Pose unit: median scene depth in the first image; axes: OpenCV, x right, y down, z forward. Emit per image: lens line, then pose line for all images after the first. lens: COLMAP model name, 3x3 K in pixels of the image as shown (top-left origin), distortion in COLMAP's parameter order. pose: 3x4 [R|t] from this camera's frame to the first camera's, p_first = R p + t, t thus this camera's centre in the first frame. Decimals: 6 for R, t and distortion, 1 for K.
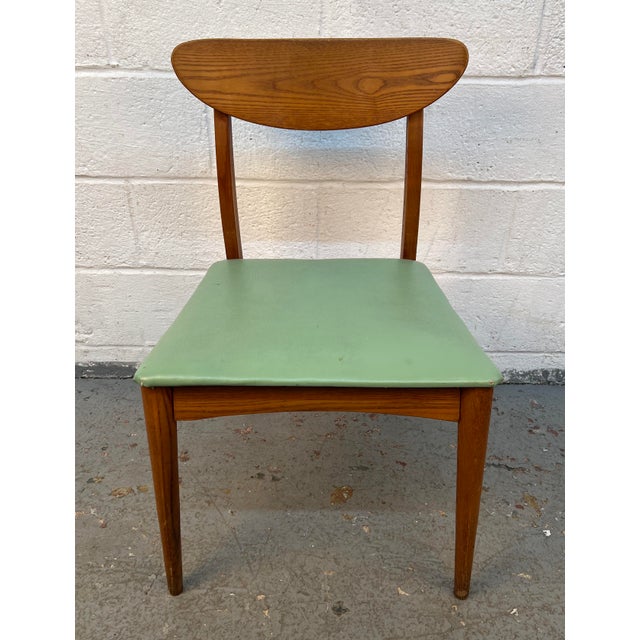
lens RADIAL K [[566.1, 0, 320.7], [0, 566.1, 335.0], [0, 0, 1]] dist [0.001722, 0.002426]
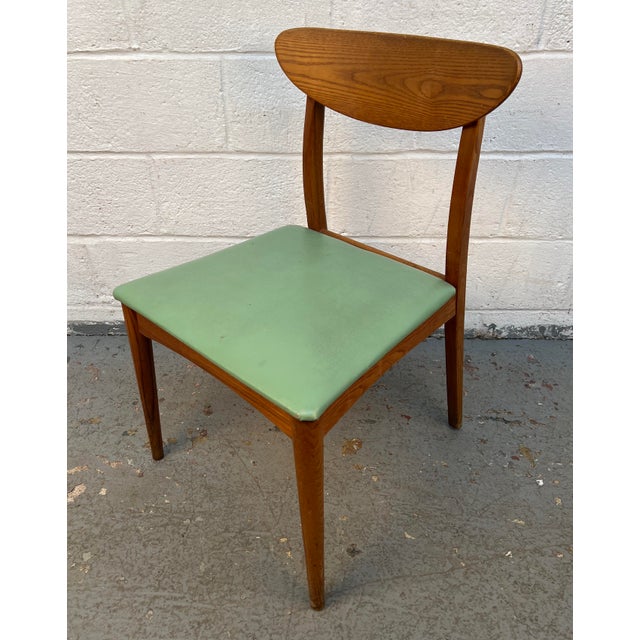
lens RADIAL K [[558.1, 0, 302.2], [0, 558.1, 309.2], [0, 0, 1]] dist [0.004897, -0.003231]
pose [[0.999547, -0.006539, -0.029369, -0.026950], [0.008785, 0.996991, 0.077014, -0.070193], [0.028777, -0.077237, 0.996597, -0.065990]]
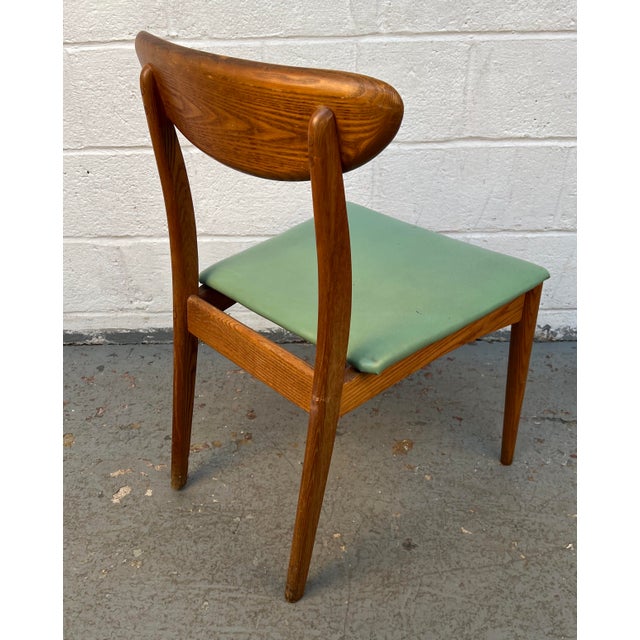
lens RADIAL K [[613.5, 0, 317.2], [0, 613.5, 349.5], [0, 0, 1]] dist [0.035936, -0.062392]
pose [[0.998708, -0.019714, -0.046838, -0.067231], [0.023675, 0.996052, 0.085561, -0.003276], [0.044966, -0.086560, 0.995231, -0.141276]]
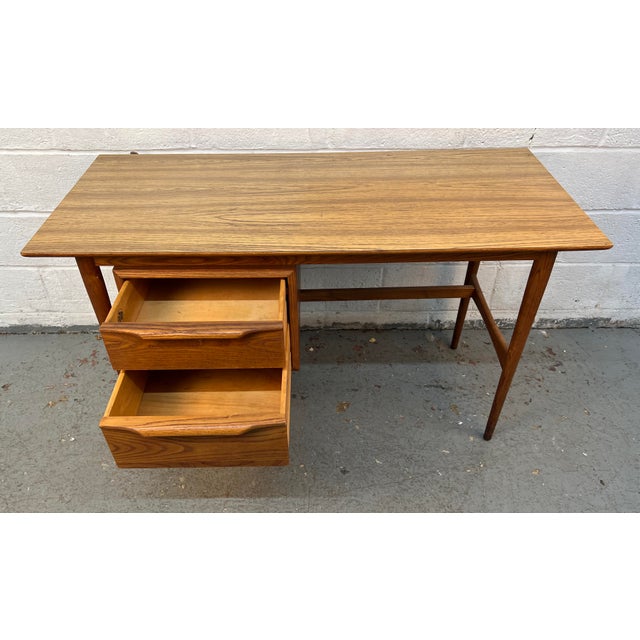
lens RADIAL K [[497.2, 0, 310.2], [0, 497.2, 317.6], [0, 0, 1]] dist [0.021621, -0.005819]
pose [[0.999733, -0.023027, -0.002034, -0.053246], [0.023038, 0.985276, 0.169411, -0.243108], [-0.001897, -0.169413, 0.985543, -0.438031]]
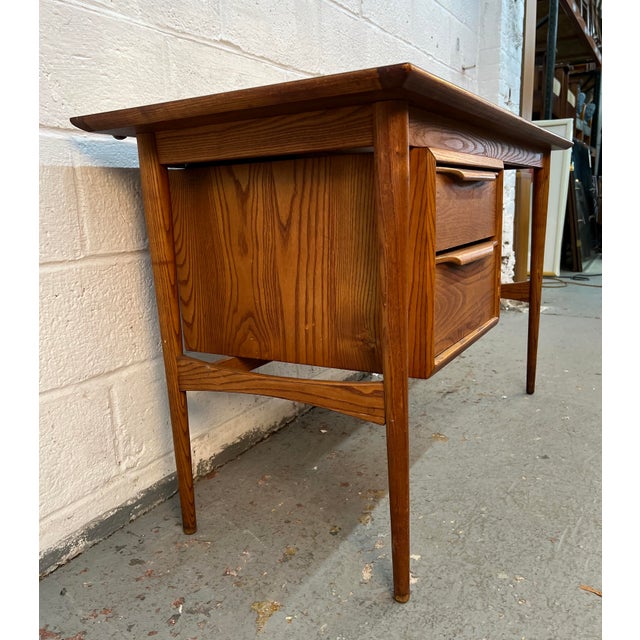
lens RADIAL K [[580.5, 0, 300.1], [0, 580.5, 337.1], [0, 0, 1]] dist [0.006642, -0.001317]
pose [[0.519676, -0.226413, 0.823817, -1.184394], [0.458607, 0.887479, -0.045387, -0.006061], [-0.720844, 0.401395, 0.565036, 0.397740]]
